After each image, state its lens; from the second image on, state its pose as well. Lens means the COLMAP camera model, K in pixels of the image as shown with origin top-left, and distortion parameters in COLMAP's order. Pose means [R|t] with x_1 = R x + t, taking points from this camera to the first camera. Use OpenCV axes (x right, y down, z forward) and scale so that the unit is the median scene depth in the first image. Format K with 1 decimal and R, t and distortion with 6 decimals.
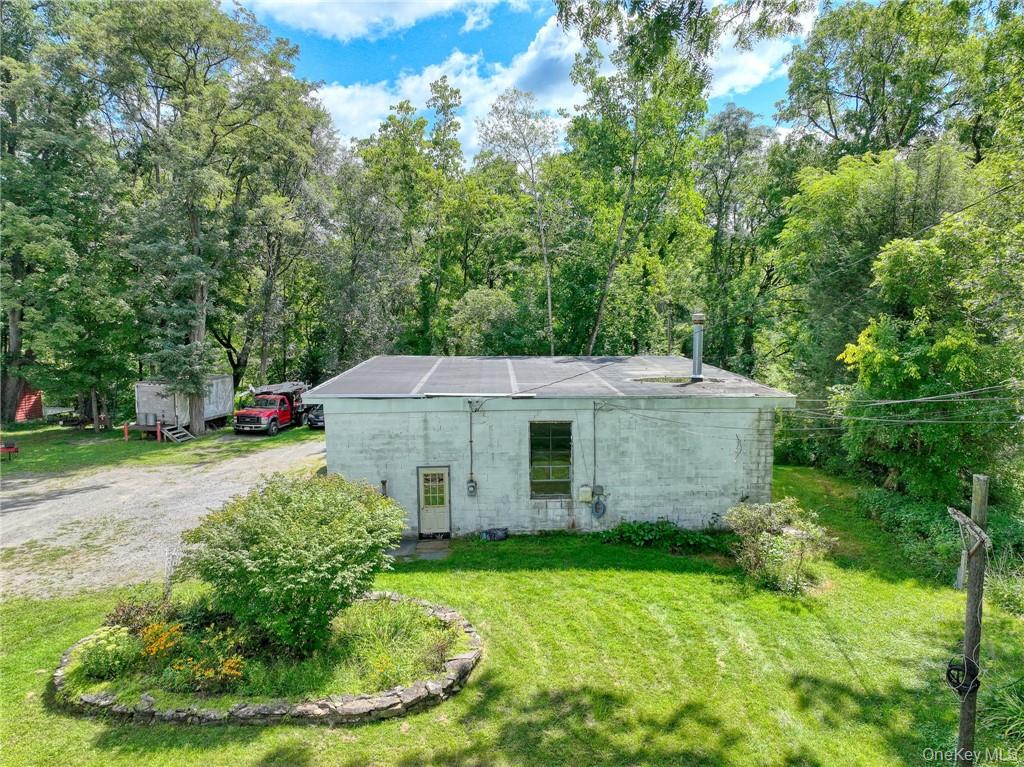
lens RADIAL K [[717.3, 0, 515.7], [0, 717.3, 381.3], [0, 0, 1]] dist [0.002291, 0.011196]
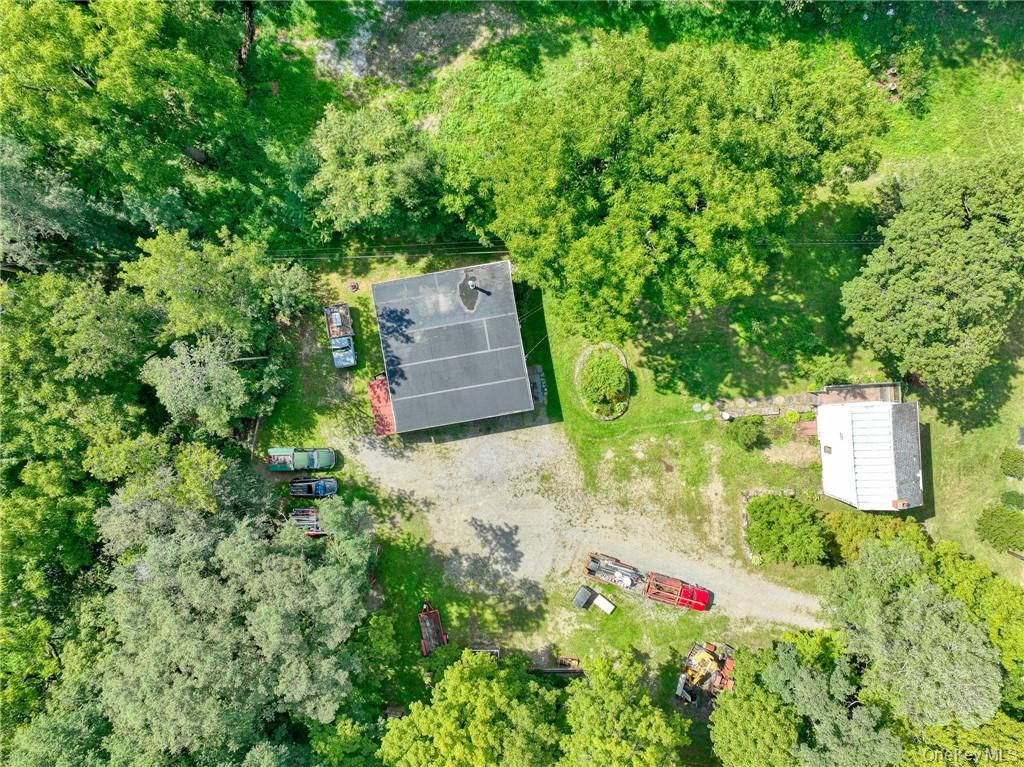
lens RADIAL K [[717.3, 0, 521.3], [0, 717.3, 380.7], [0, 0, 1]] dist [0.002291, 0.011196]
pose [[-0.137983, -0.990416, 0.006109, -0.167148], [0.126917, -0.011564, 0.991846, -3.065950], [-0.982269, 0.137633, 0.127296, 0.576256]]
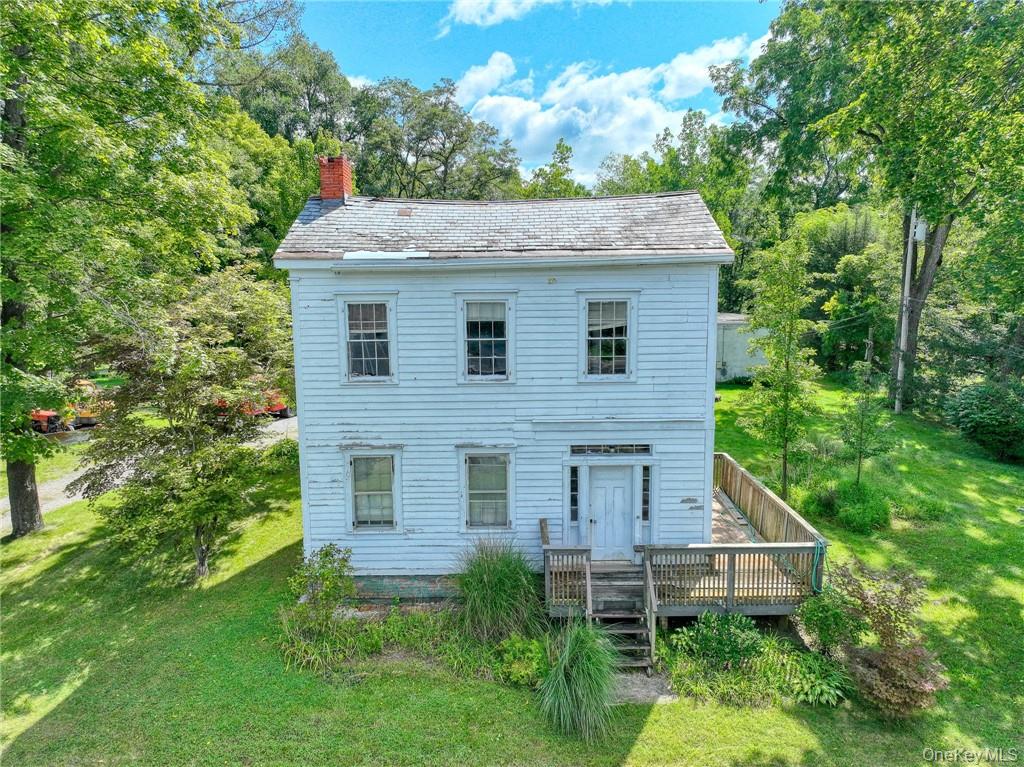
lens RADIAL K [[717.3, 0, 513.7], [0, 717.3, 375.6], [0, 0, 1]] dist [0.002291, 0.011196]
pose [[0.997950, -0.006799, 0.063643, -0.700103], [0.005784, 0.999853, 0.016119, 0.144578], [-0.063743, -0.015718, 0.997843, -1.261228]]
